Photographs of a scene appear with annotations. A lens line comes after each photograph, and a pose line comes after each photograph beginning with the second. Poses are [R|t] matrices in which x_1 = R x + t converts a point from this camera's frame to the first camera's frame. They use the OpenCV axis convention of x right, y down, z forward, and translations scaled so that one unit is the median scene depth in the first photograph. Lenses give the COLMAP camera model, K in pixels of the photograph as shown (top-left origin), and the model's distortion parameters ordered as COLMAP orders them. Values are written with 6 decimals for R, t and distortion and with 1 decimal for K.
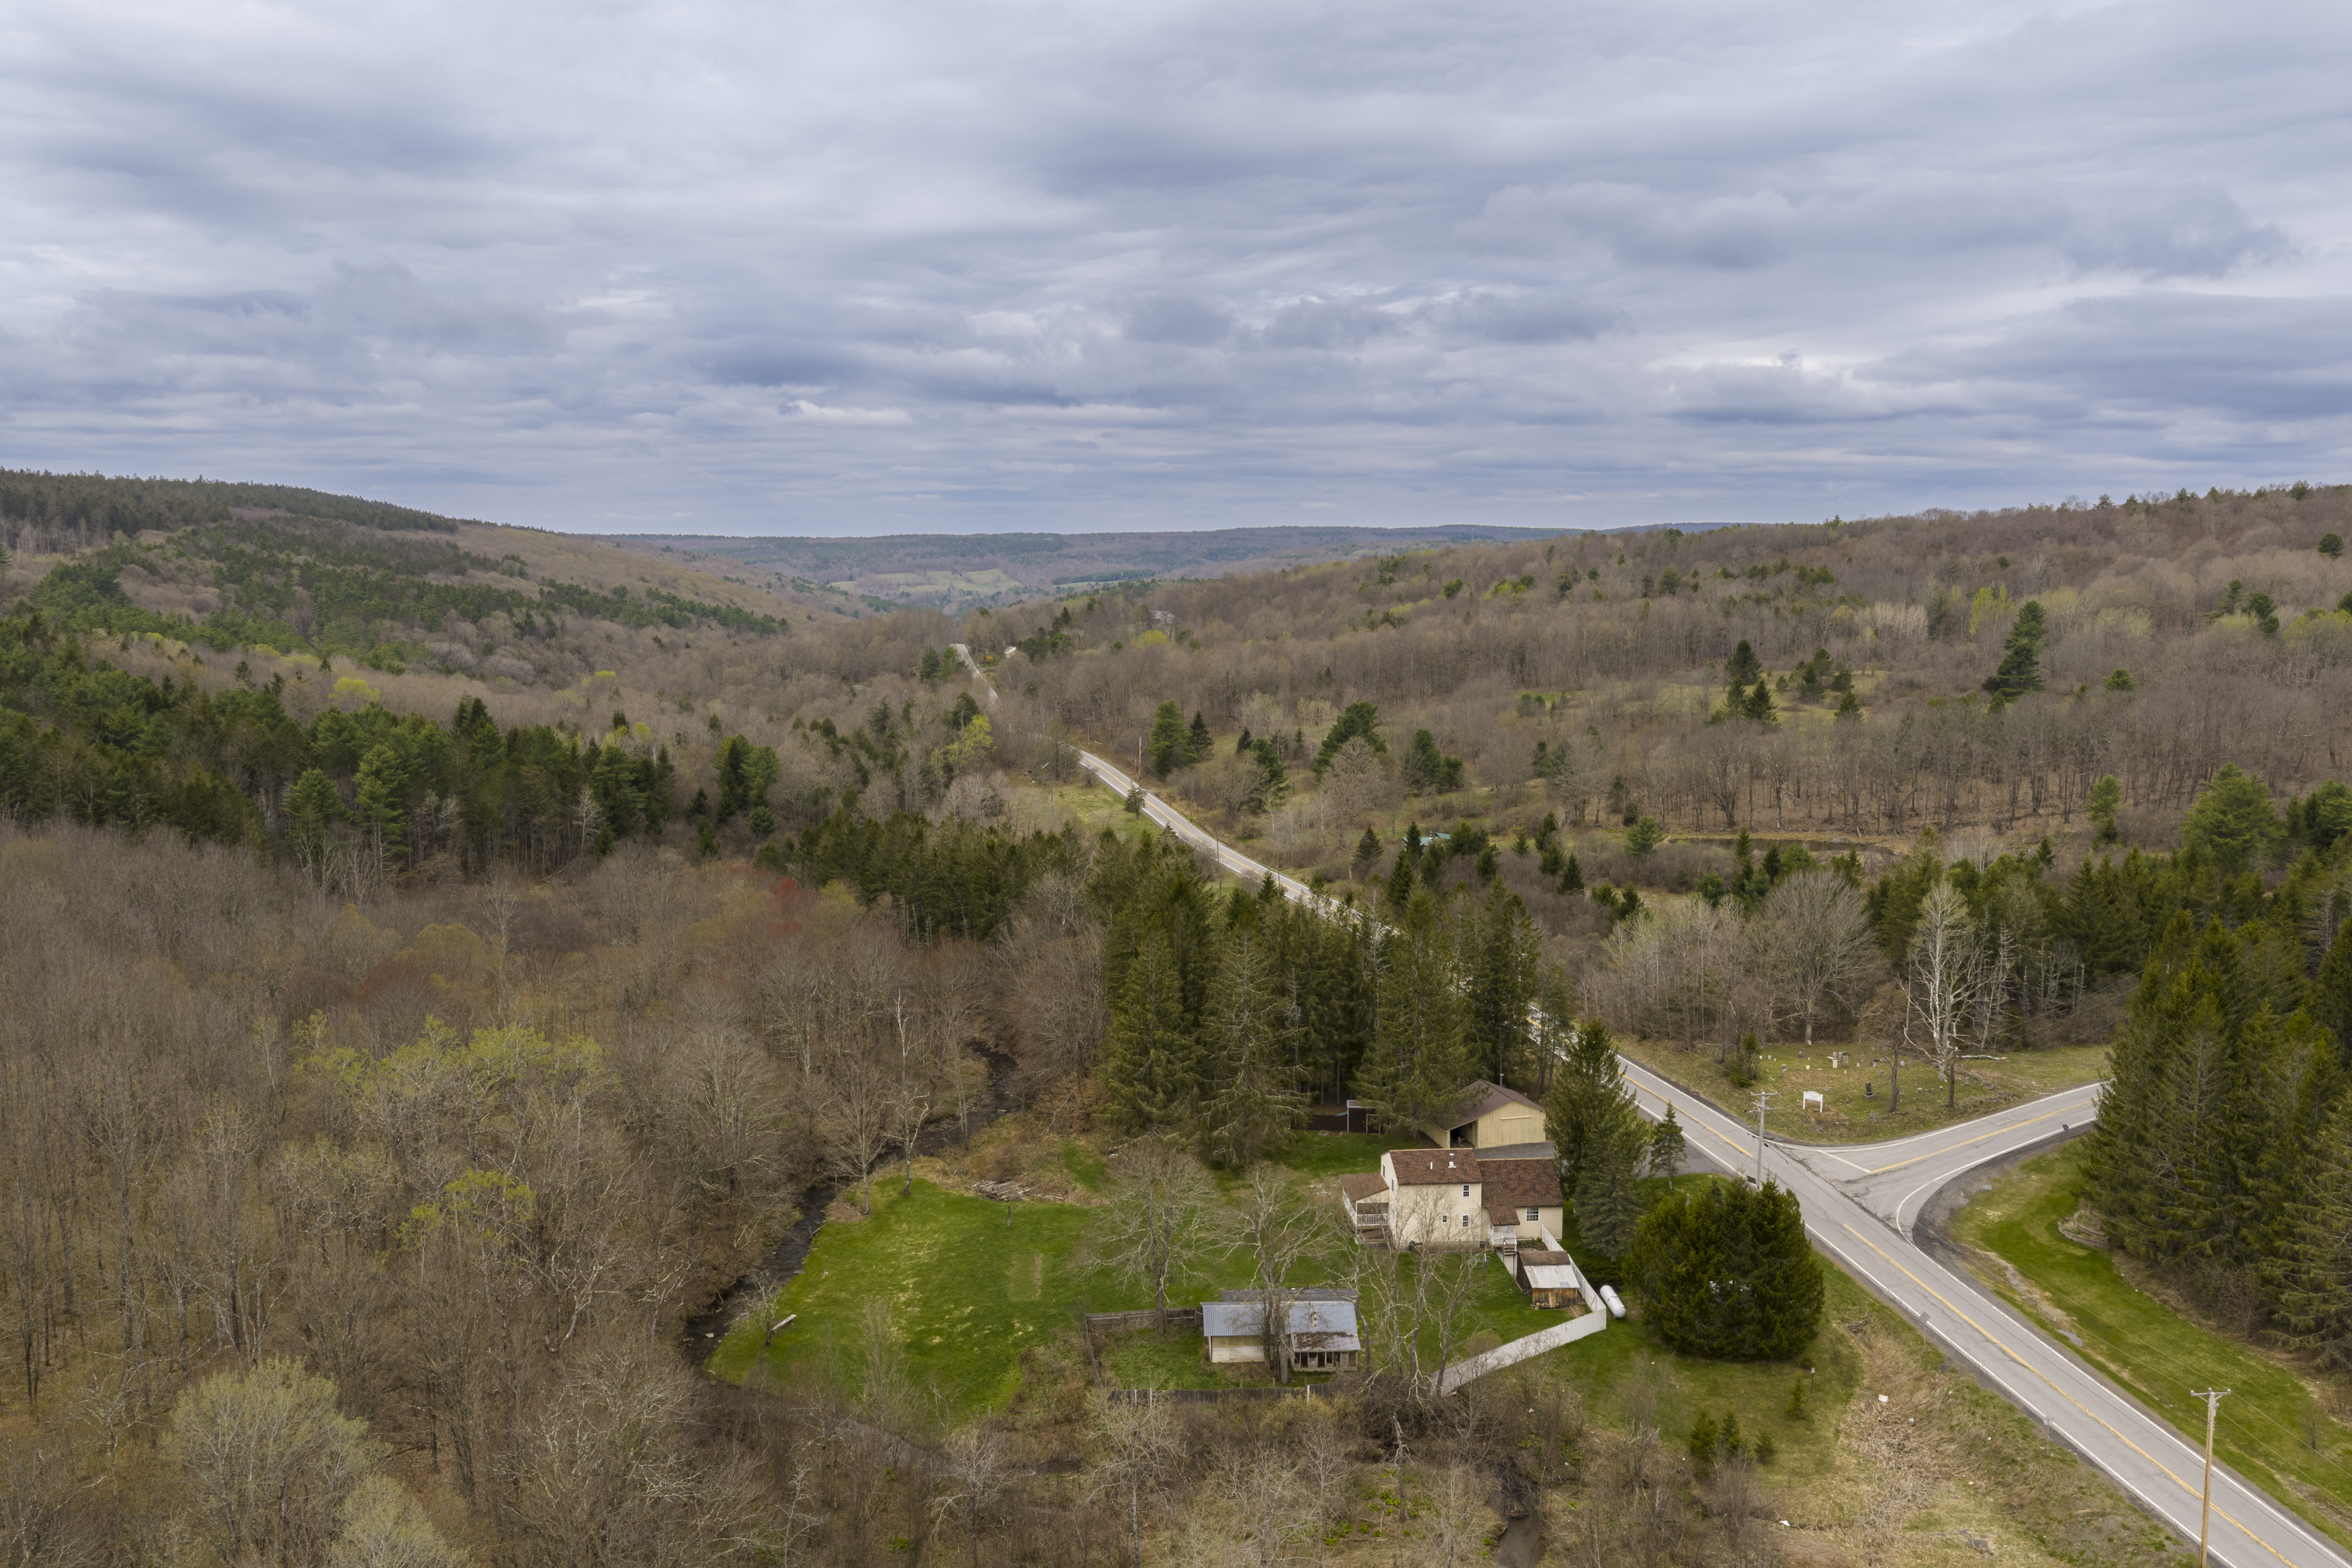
lens RADIAL K [[1936.5, 0, 1176.0], [0, 1936.5, 784.0], [0, 0, 1]] dist [0.032951, -0.049088]
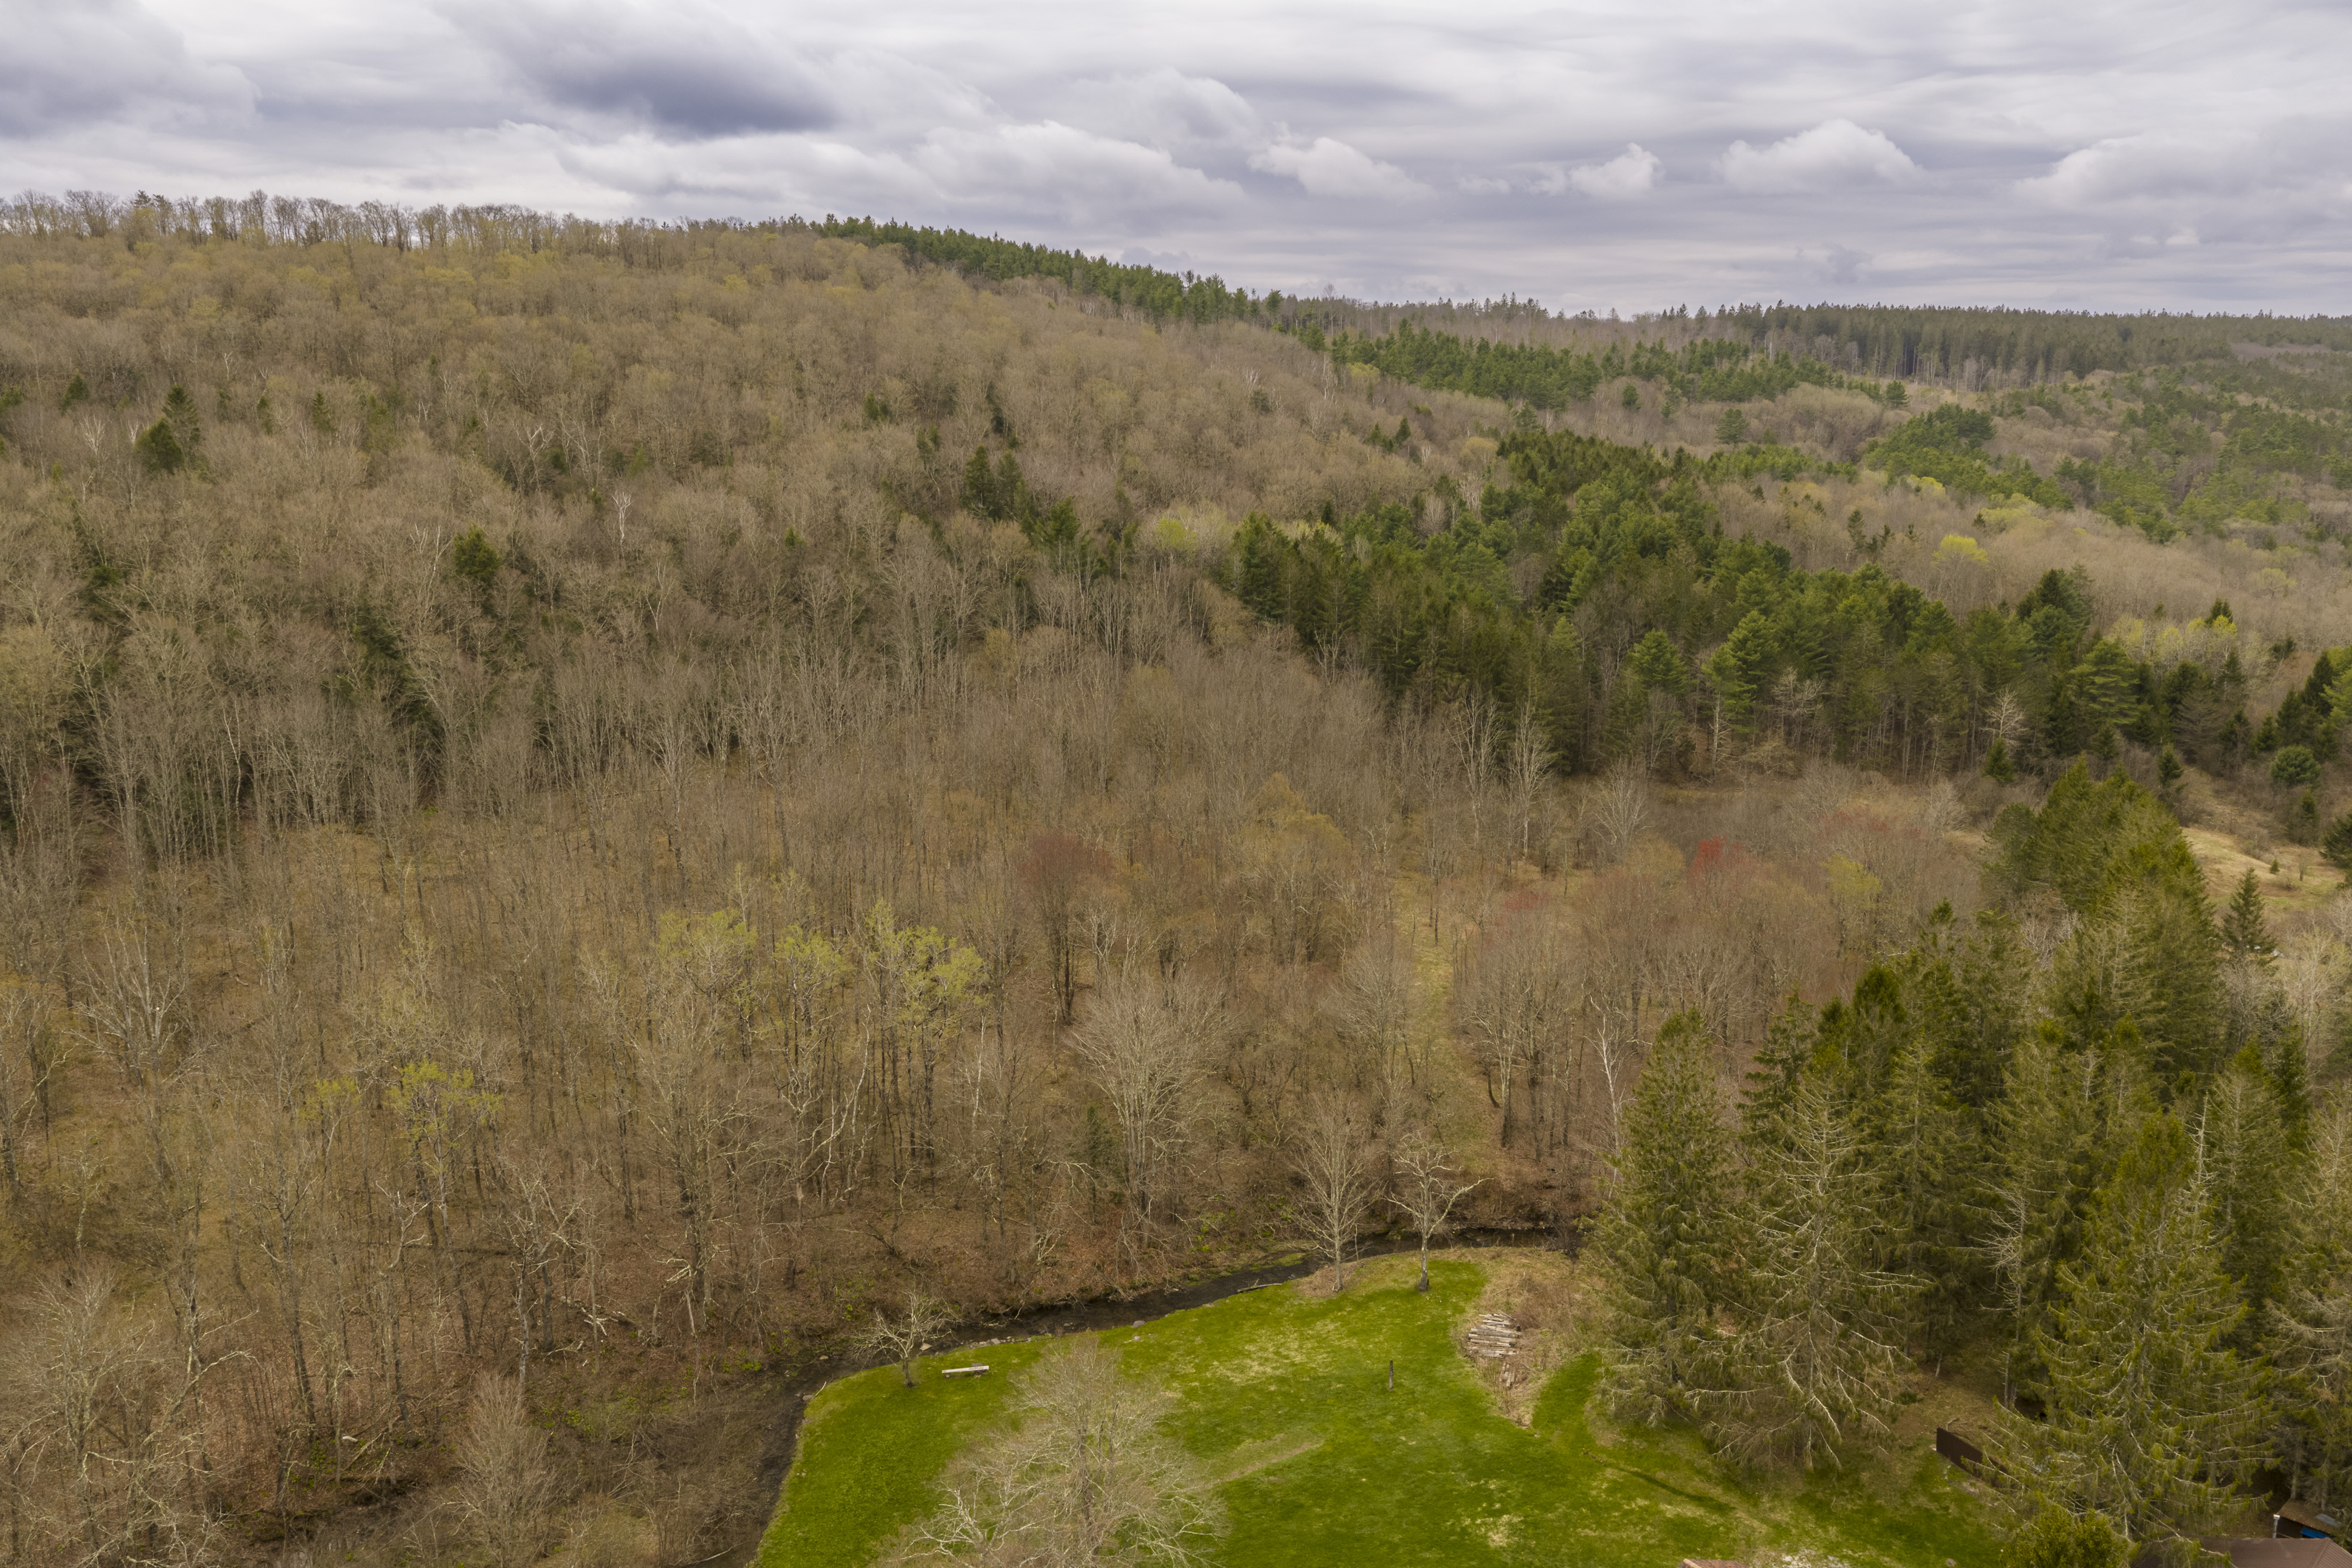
lens RADIAL K [[1936.5, 0, 1176.0], [0, 1936.5, 784.0], [0, 0, 1]] dist [0.032951, -0.049088]
pose [[0.527070, 0.171056, -0.832428, 0.197634], [-0.104418, 0.985146, 0.136324, -0.032643], [0.843383, 0.015068, 0.537102, 0.265181]]
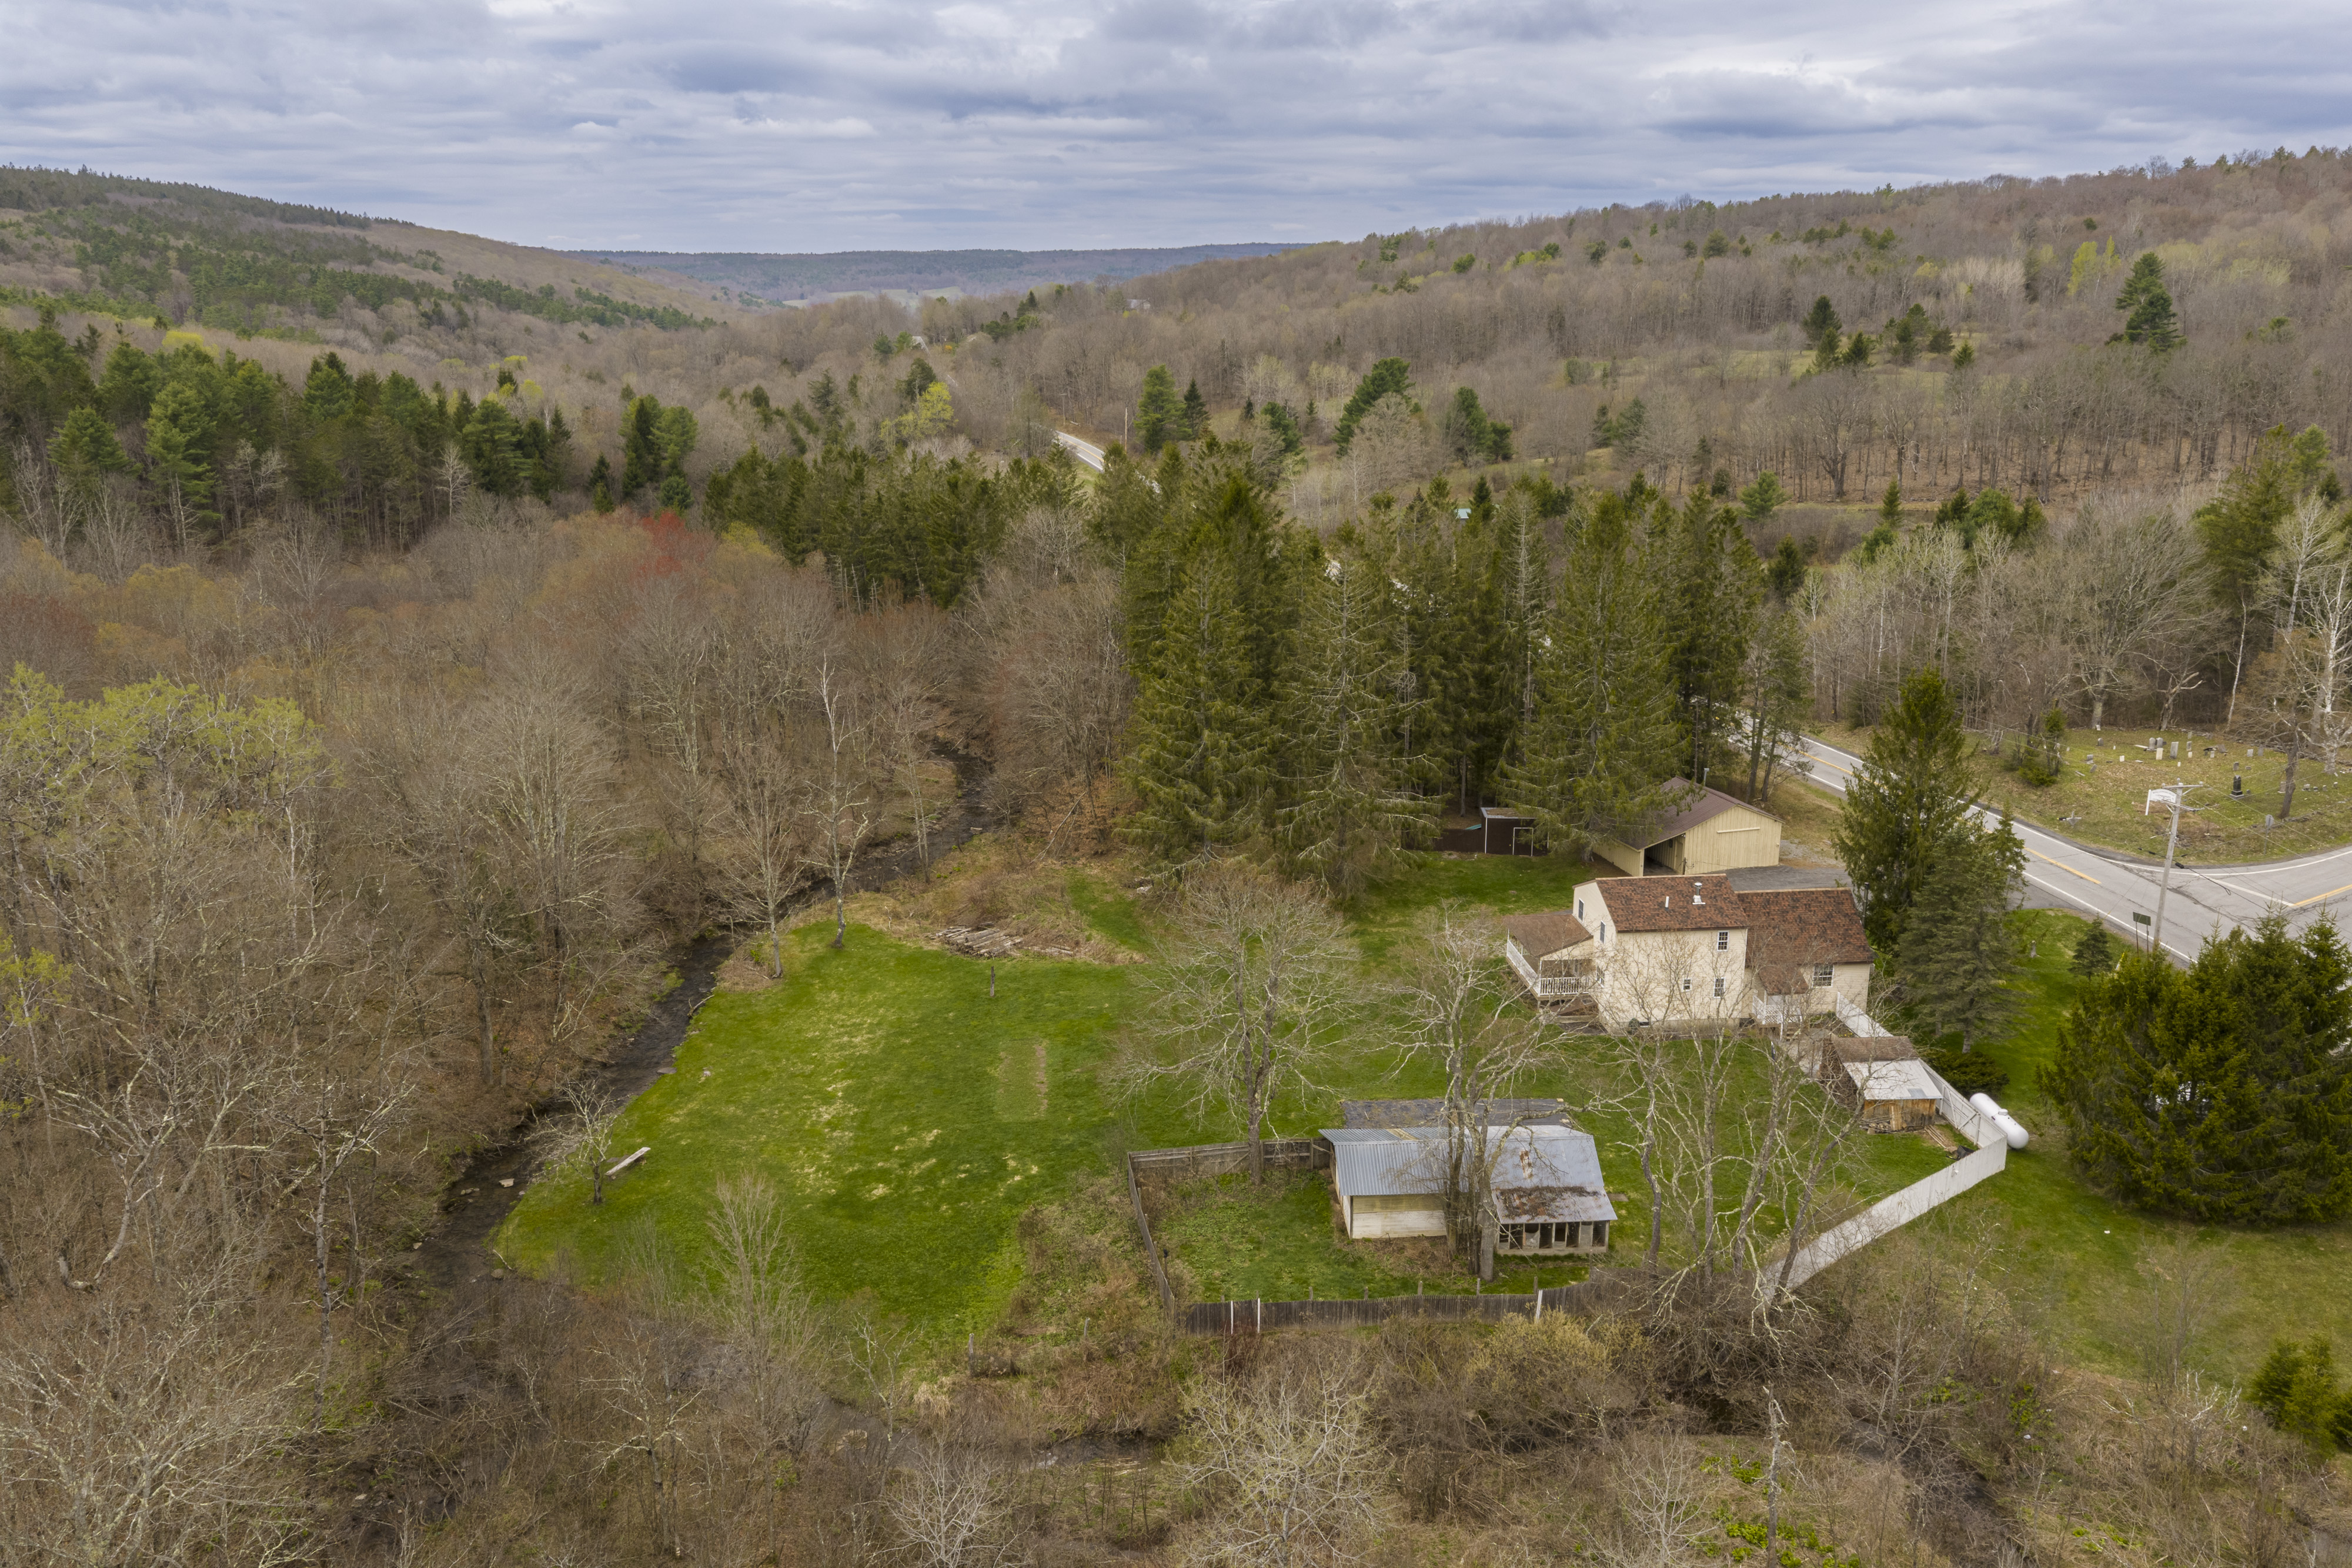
lens RADIAL K [[1948.3, 0, 1176.0], [0, 1948.3, 784.0], [0, 0, 1]] dist [0.010587, 0.004682]
pose [[0.999837, -0.005750, 0.017095, -0.016658], [0.003376, 0.990736, 0.135761, 0.032320], [-0.017718, -0.135681, 0.990594, 0.170083]]
